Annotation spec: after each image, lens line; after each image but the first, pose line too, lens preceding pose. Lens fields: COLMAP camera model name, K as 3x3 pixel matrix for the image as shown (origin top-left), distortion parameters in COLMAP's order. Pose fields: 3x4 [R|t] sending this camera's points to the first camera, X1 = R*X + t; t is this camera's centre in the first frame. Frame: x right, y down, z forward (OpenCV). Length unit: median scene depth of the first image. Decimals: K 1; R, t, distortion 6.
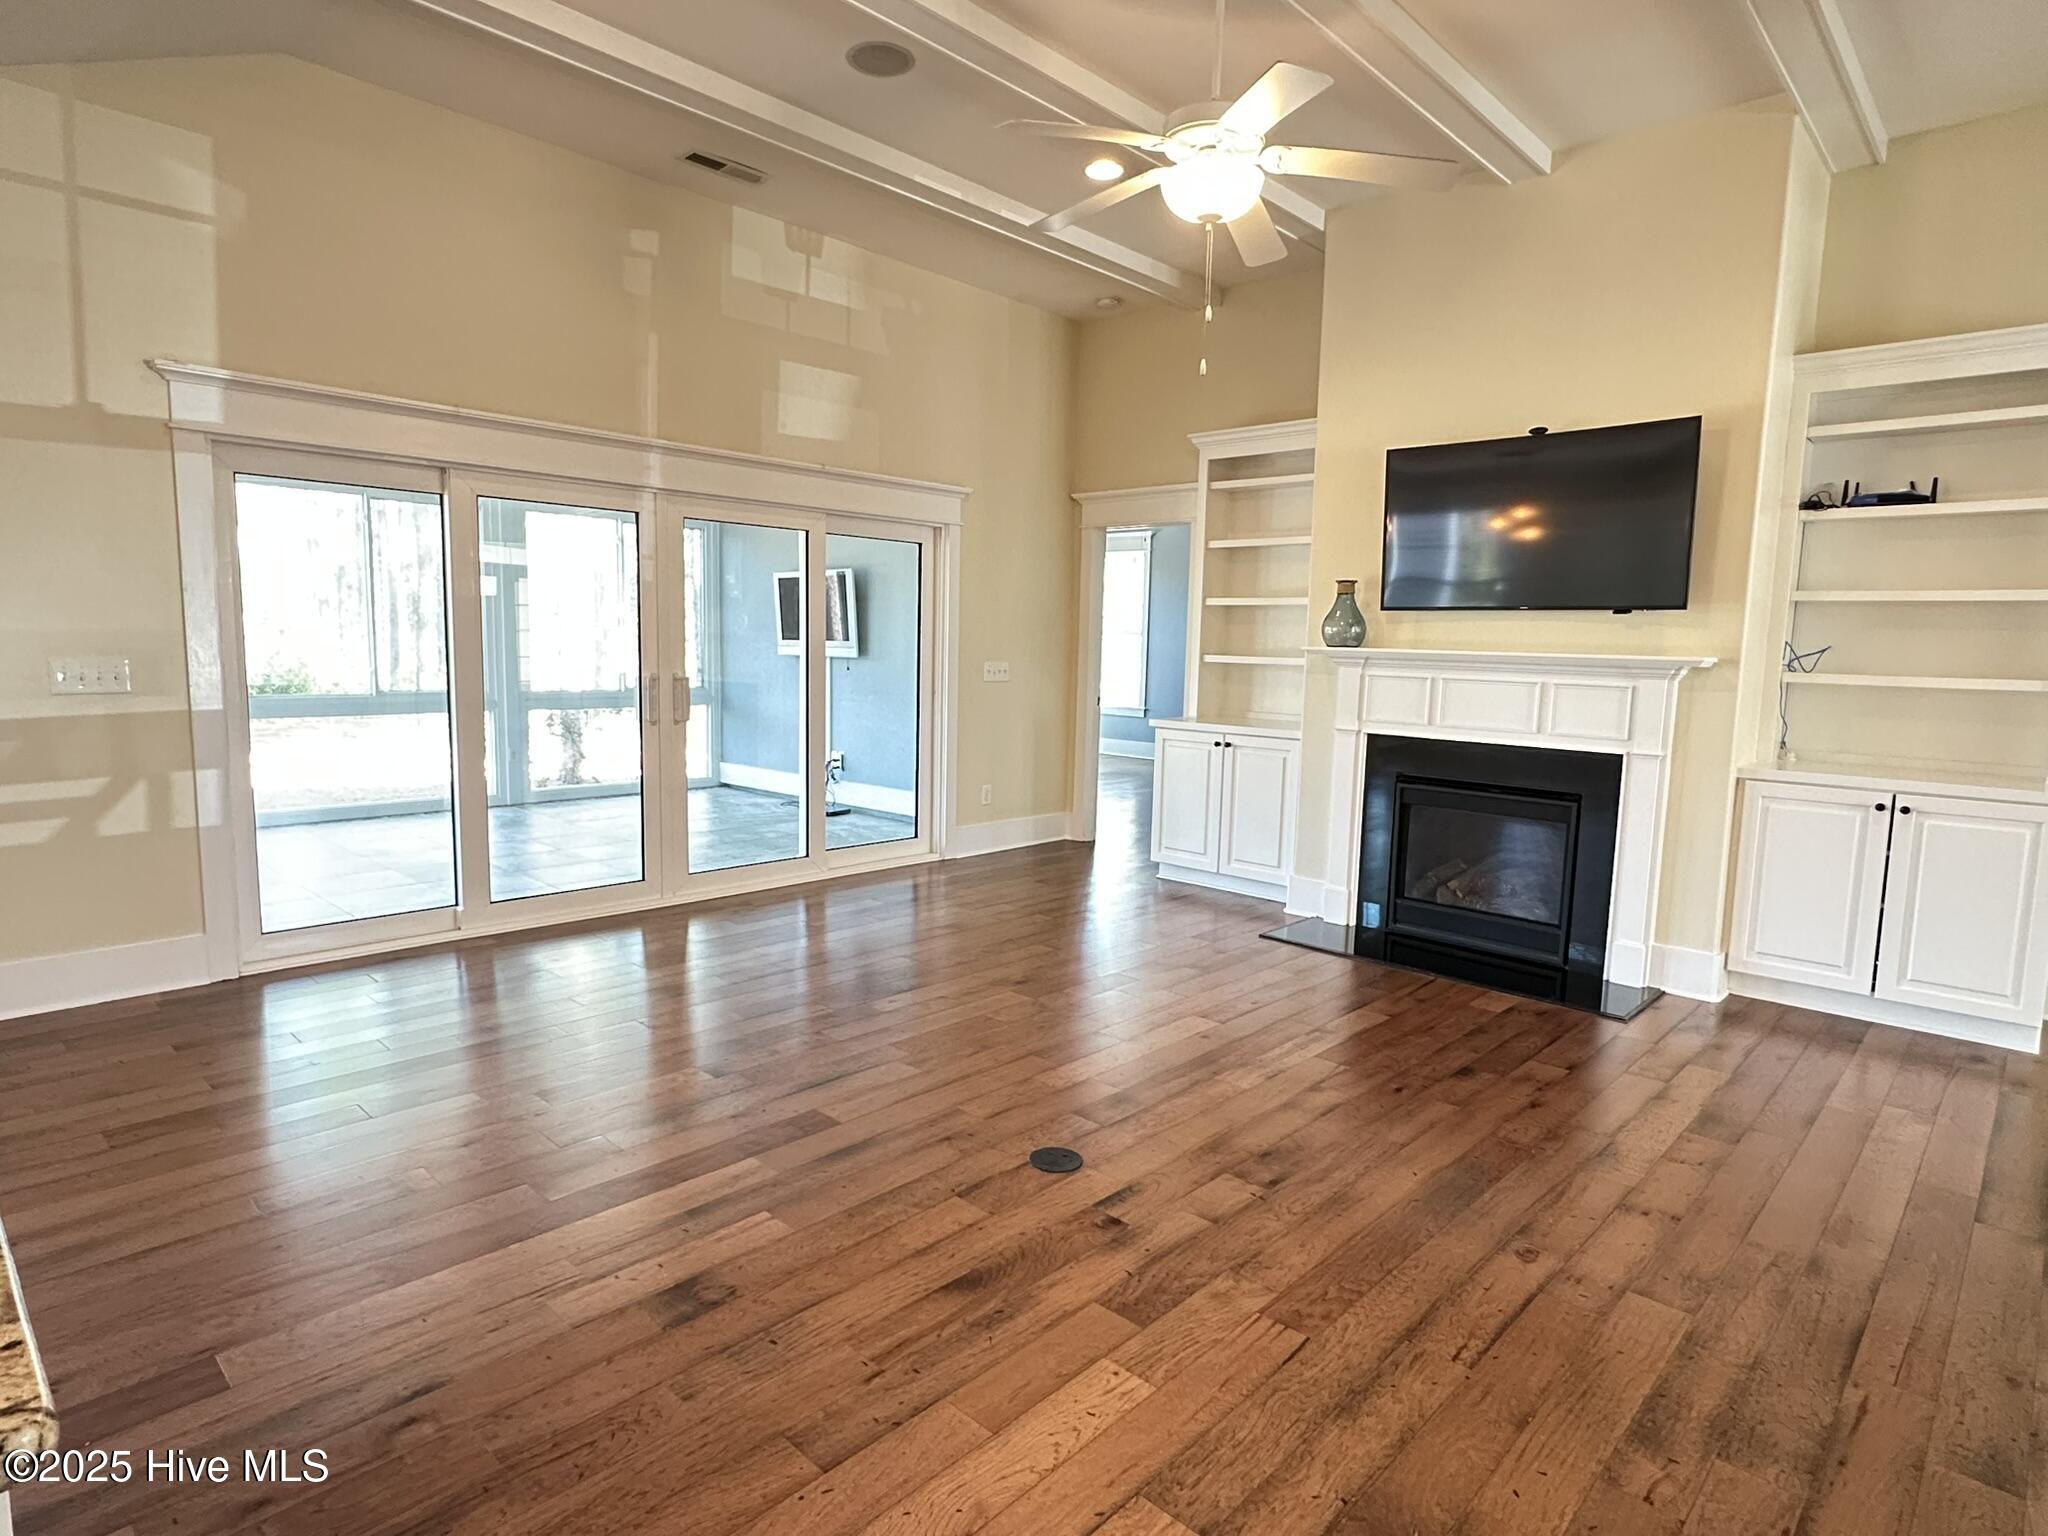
lens RADIAL K [[1124.1, 0, 1016.5], [0, 1124.1, 773.7], [0, 0, 1]] dist [-0.000165, -0.001562]
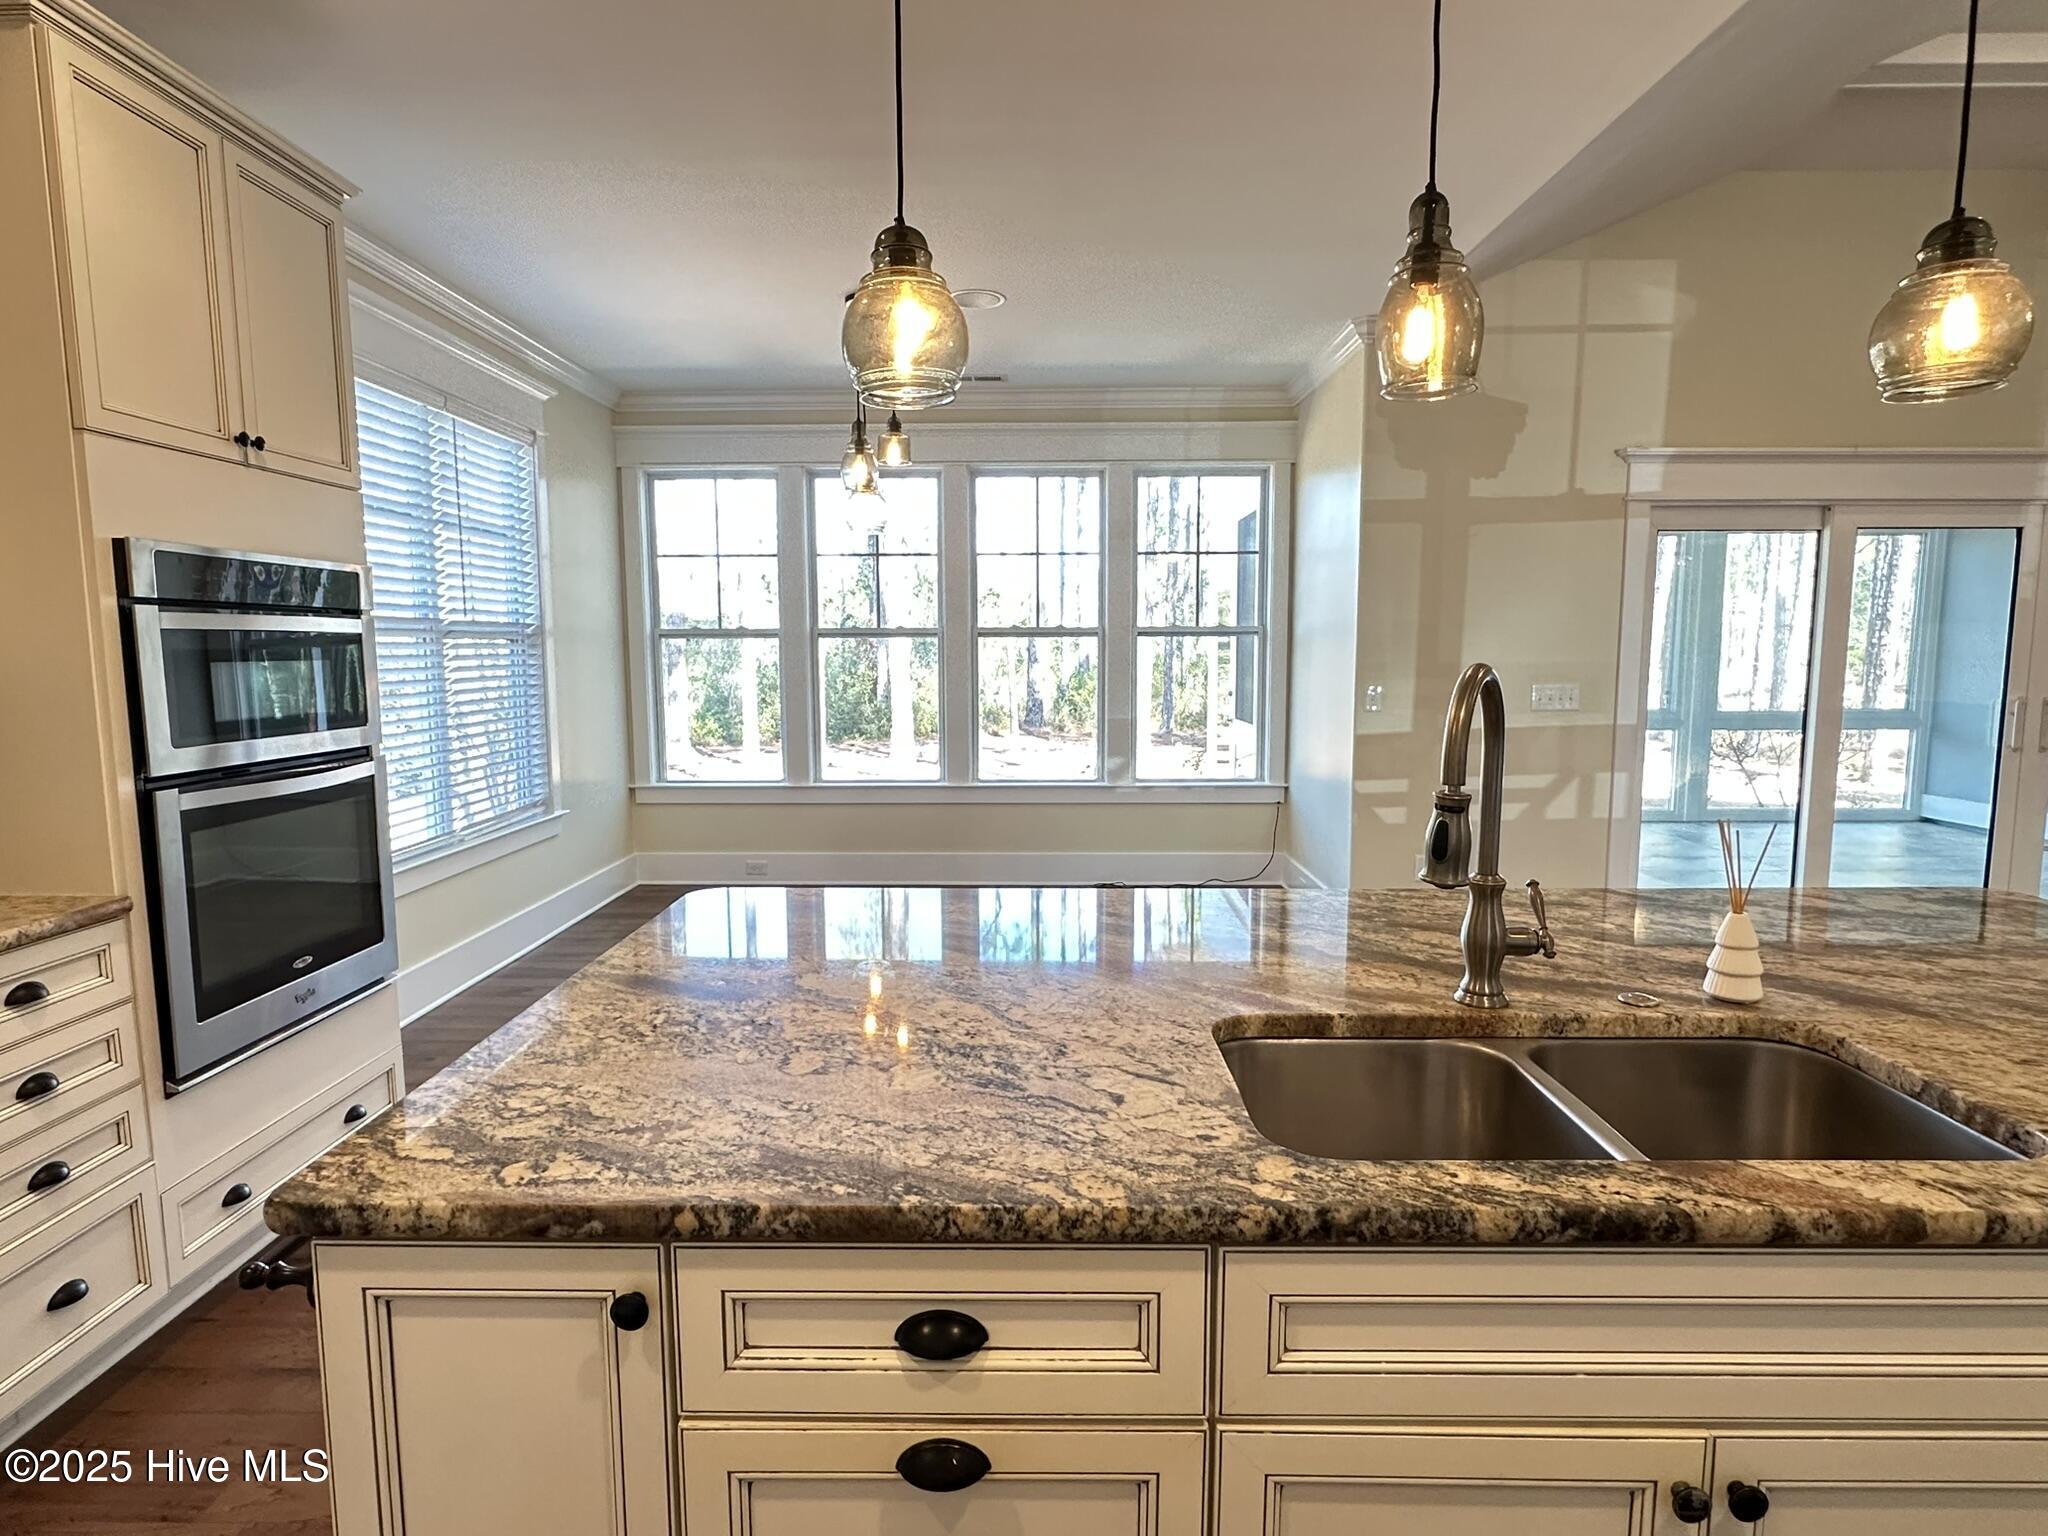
lens RADIAL K [[1124.1, 0, 1016.5], [0, 1124.1, 773.7], [0, 0, 1]] dist [-0.000165, -0.001562]
pose [[0.680939, 0.058270, -0.730018, -0.262115], [-0.068917, 0.997505, 0.015337, 0.024013], [0.729090, 0.039867, 0.683255, -0.324005]]
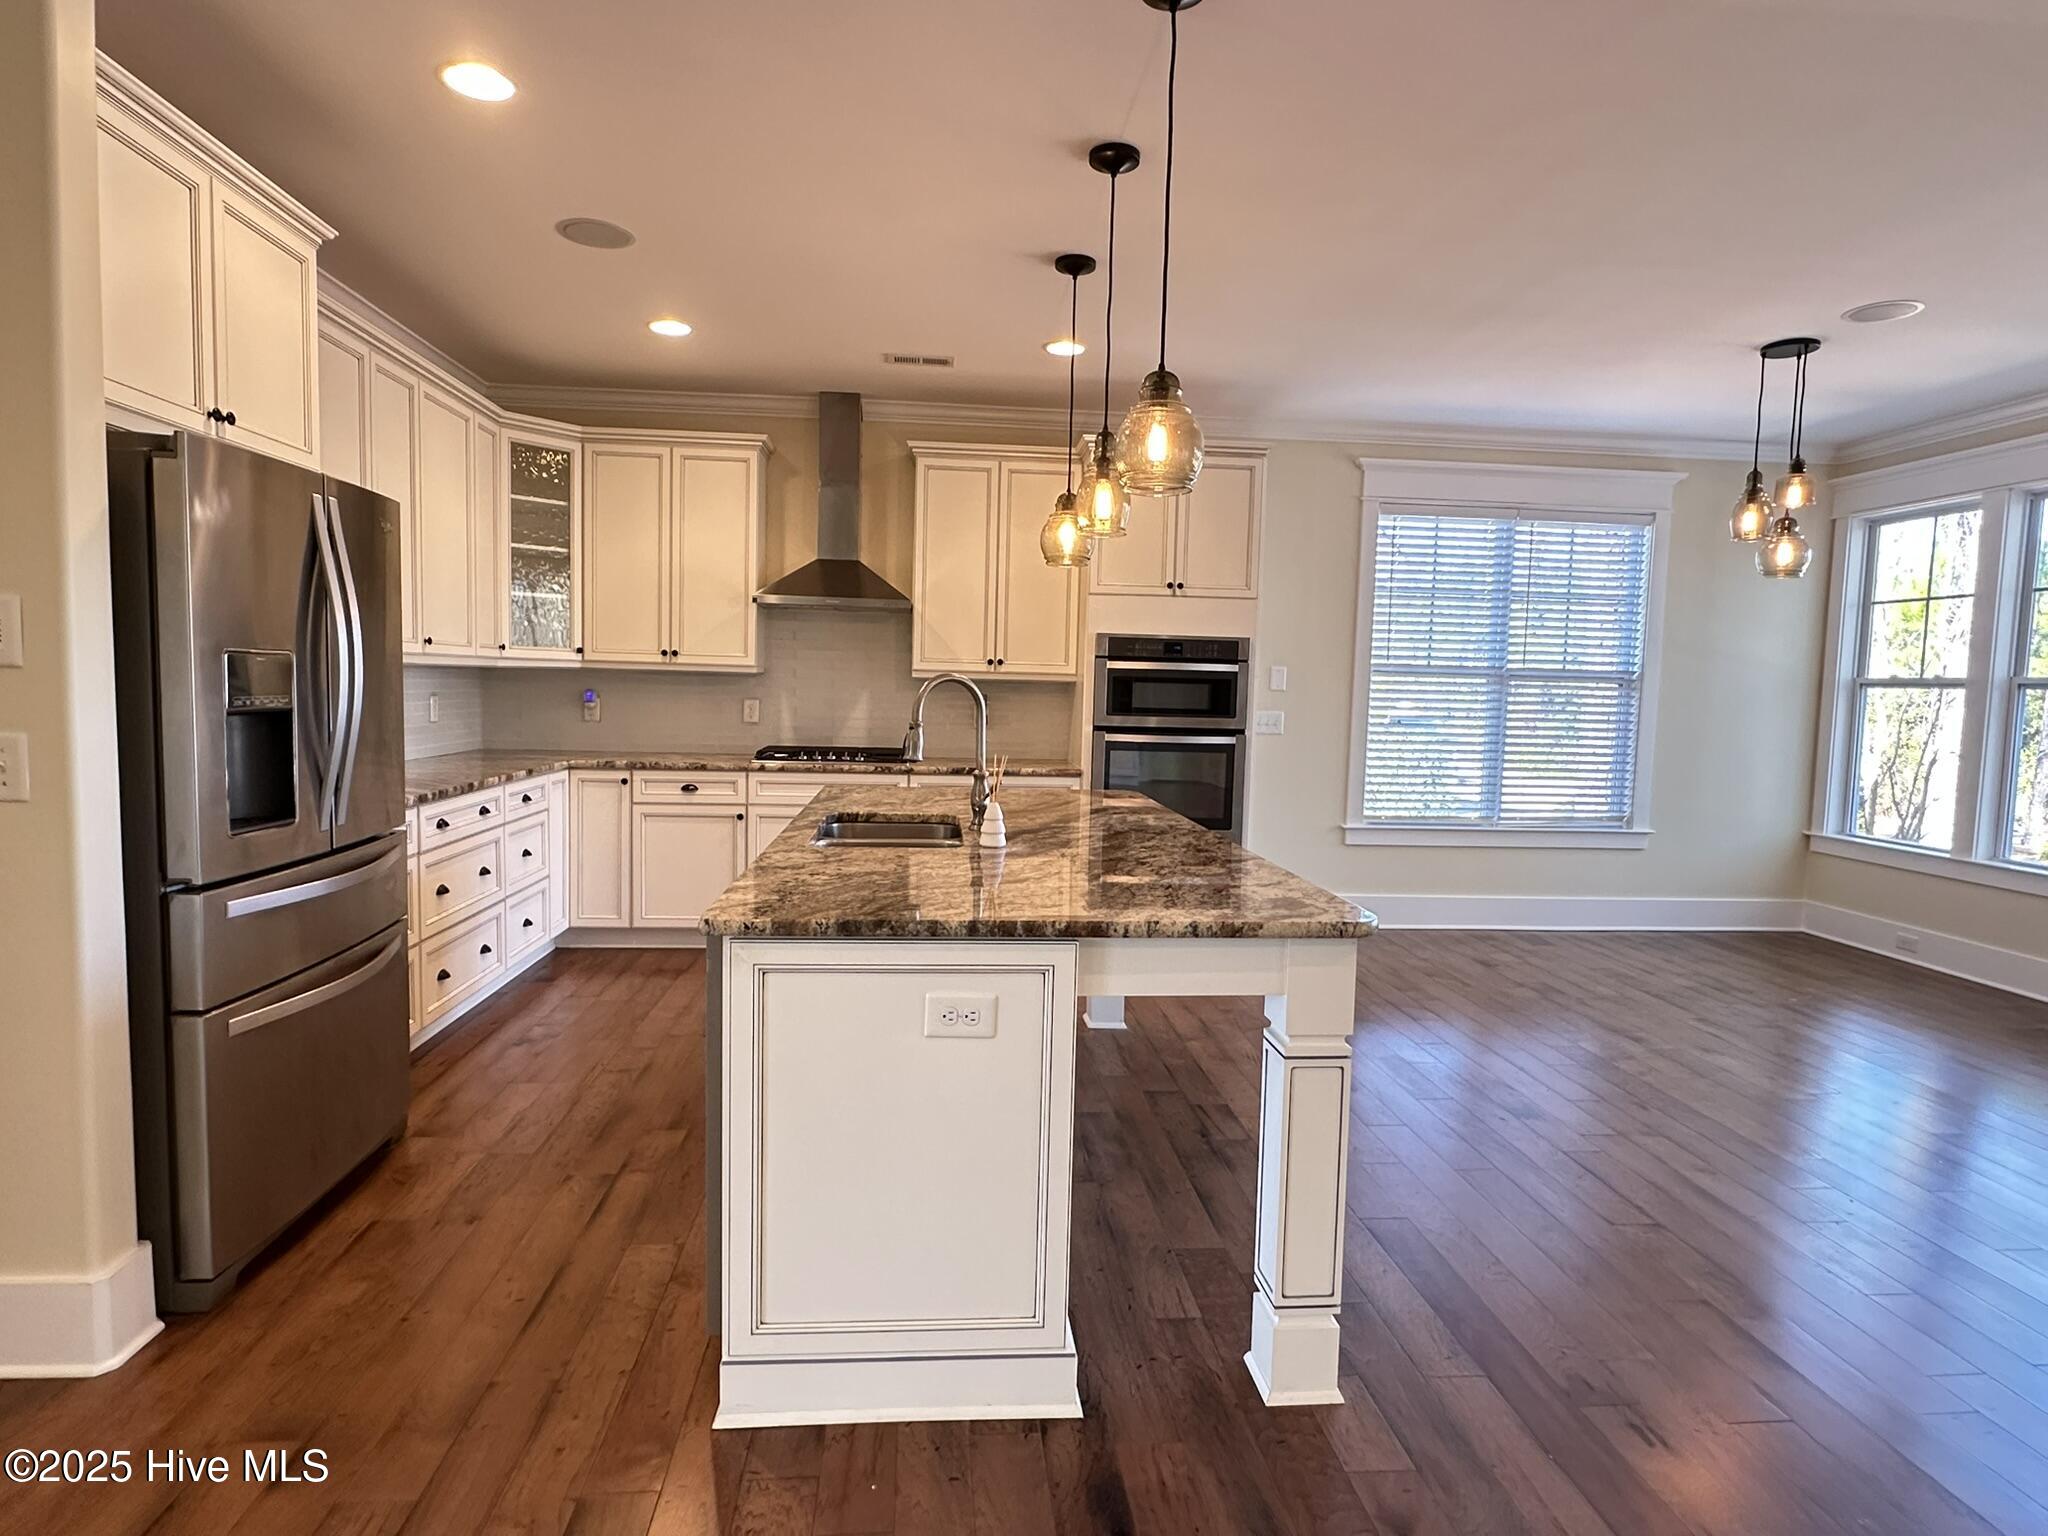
lens RADIAL K [[1124.1, 0, 1016.5], [0, 1124.1, 773.7], [0, 0, 1]] dist [-0.000165, -0.001562]
pose [[-0.661867, 0.020880, -0.749331, 0.139663], [-0.130852, 0.981047, 0.142916, -0.058175], [0.738113, 0.192643, -0.646590, 0.521908]]
